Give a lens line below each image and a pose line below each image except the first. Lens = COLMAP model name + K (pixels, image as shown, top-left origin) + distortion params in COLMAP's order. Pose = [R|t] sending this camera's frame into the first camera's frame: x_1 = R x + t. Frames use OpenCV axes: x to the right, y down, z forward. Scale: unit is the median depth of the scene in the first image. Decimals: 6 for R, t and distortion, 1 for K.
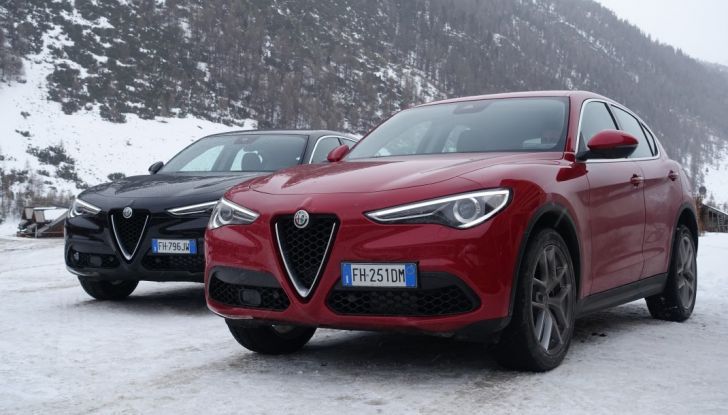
lens RADIAL K [[975.8, 0, 364.0], [0, 975.8, 207.5], [0, 0, 1]] dist [0.014859, -0.028254]
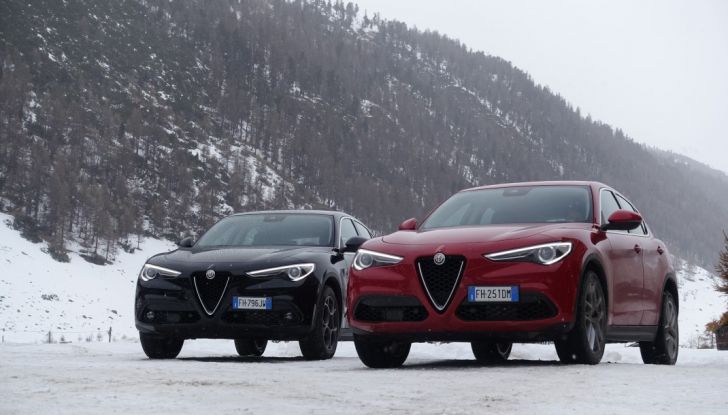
lens RADIAL K [[1426.0, 0, 364.0], [0, 1426.0, 207.5], [0, 0, 1]] dist [0.030664, -0.064226]
pose [[0.990846, 0.024206, 0.132807, -0.459328], [-0.011014, 0.995008, -0.099182, 0.148152], [-0.134545, 0.096811, 0.986167, -1.146344]]
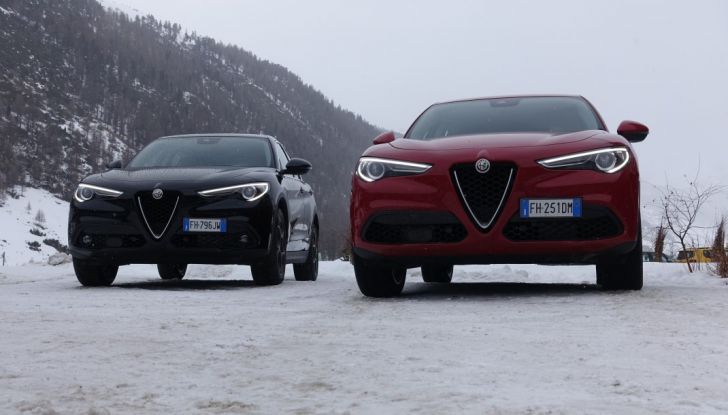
lens RADIAL K [[975.8, 0, 364.0], [0, 975.8, 207.5], [0, 0, 1]] dist [0.014859, -0.028254]
pose [[0.950978, 0.015959, 0.308847, -0.567855], [0.002337, 0.998268, -0.058780, 0.132372], [-0.309250, 0.056620, 0.949294, -0.131942]]
